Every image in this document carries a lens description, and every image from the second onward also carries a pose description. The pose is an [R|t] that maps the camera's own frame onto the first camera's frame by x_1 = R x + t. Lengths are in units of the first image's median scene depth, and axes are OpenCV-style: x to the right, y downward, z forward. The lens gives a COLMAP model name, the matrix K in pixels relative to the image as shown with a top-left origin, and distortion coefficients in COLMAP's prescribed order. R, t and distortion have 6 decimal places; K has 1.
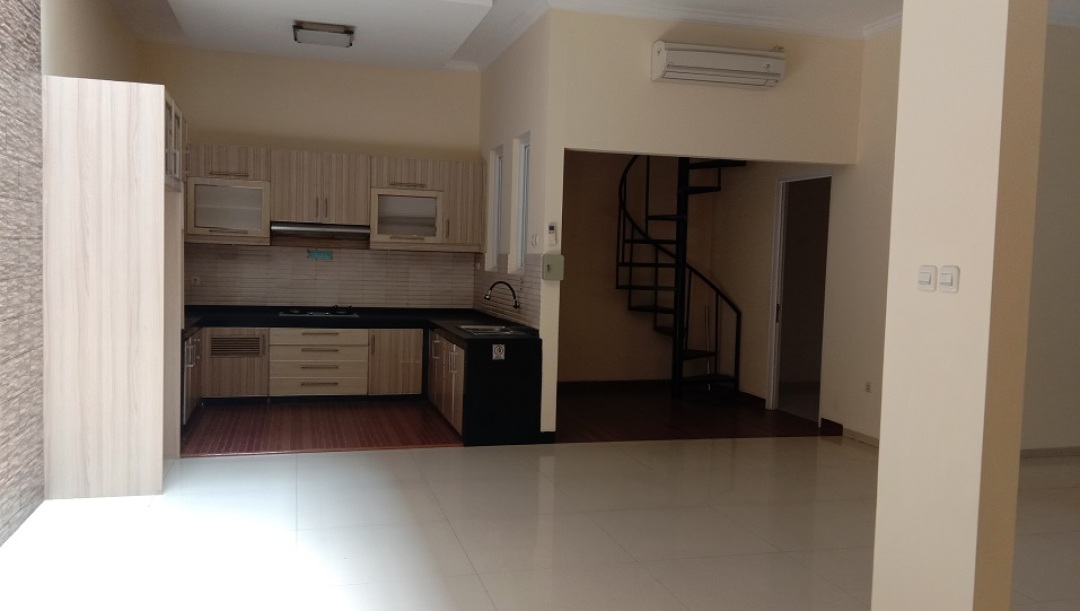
lens RADIAL K [[853.2, 0, 541.8], [0, 853.2, 308.9], [0, 0, 1]] dist [0.090157, -0.133061]
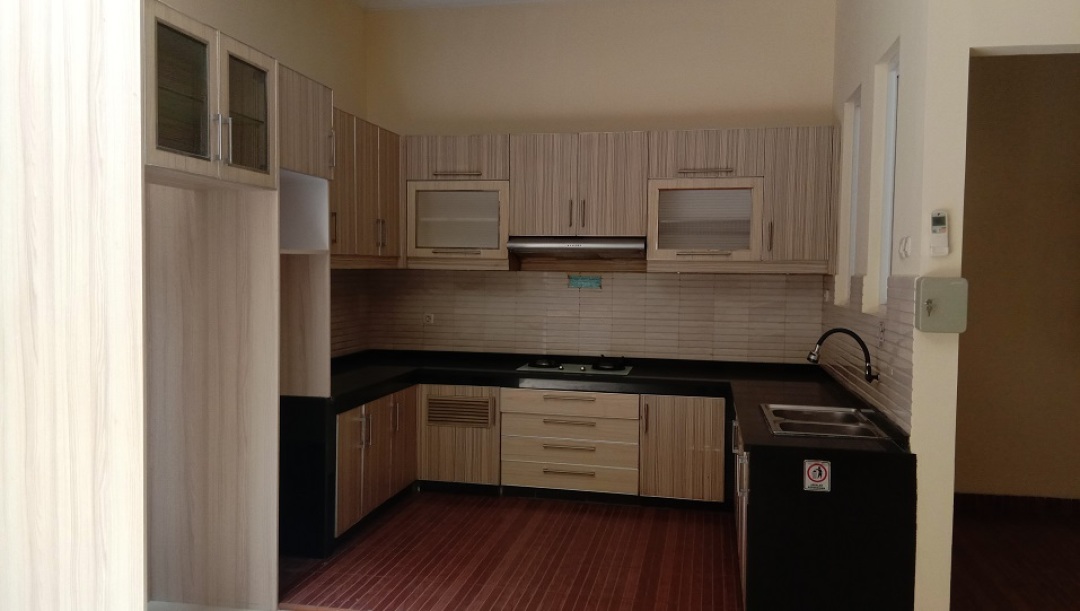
lens RADIAL K [[853.2, 0, 525.2], [0, 853.2, 308.7], [0, 0, 1]] dist [0.090157, -0.133061]
pose [[0.881150, 0.001937, -0.472833, 0.030319], [-0.014073, 0.999656, -0.022131, -0.027321], [0.472627, 0.026155, 0.880874, 0.397403]]
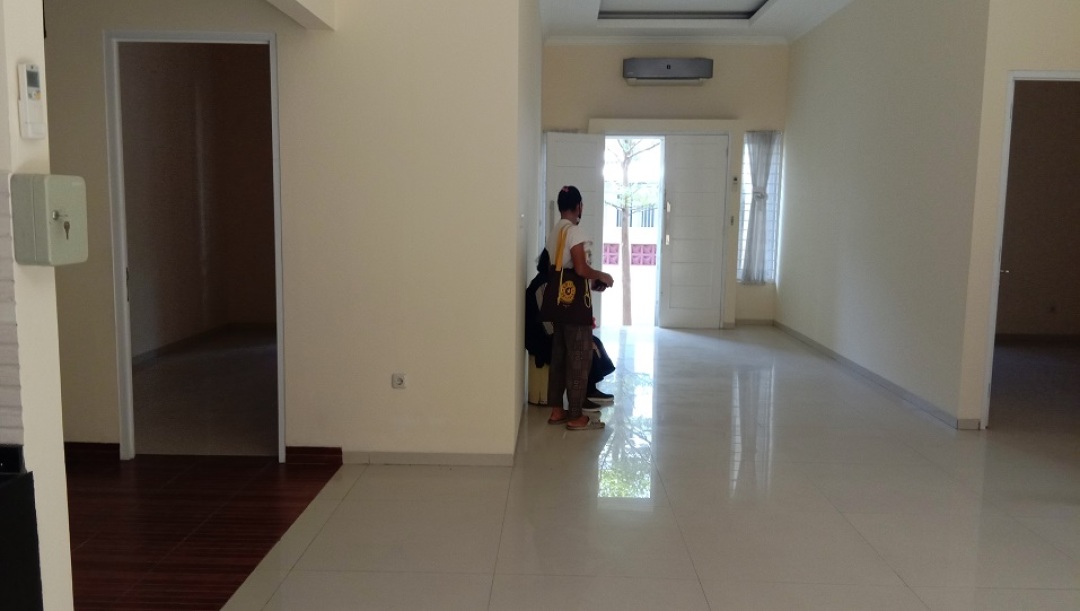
lens RADIAL K [[853.2, 0, 532.8], [0, 853.2, 299.3], [0, 0, 1]] dist [0.090157, -0.133061]
pose [[0.312191, -0.131750, 0.940839, -0.179363], [0.058422, 0.991125, 0.119406, -0.039600], [-0.948221, 0.017688, 0.317118, 0.632646]]
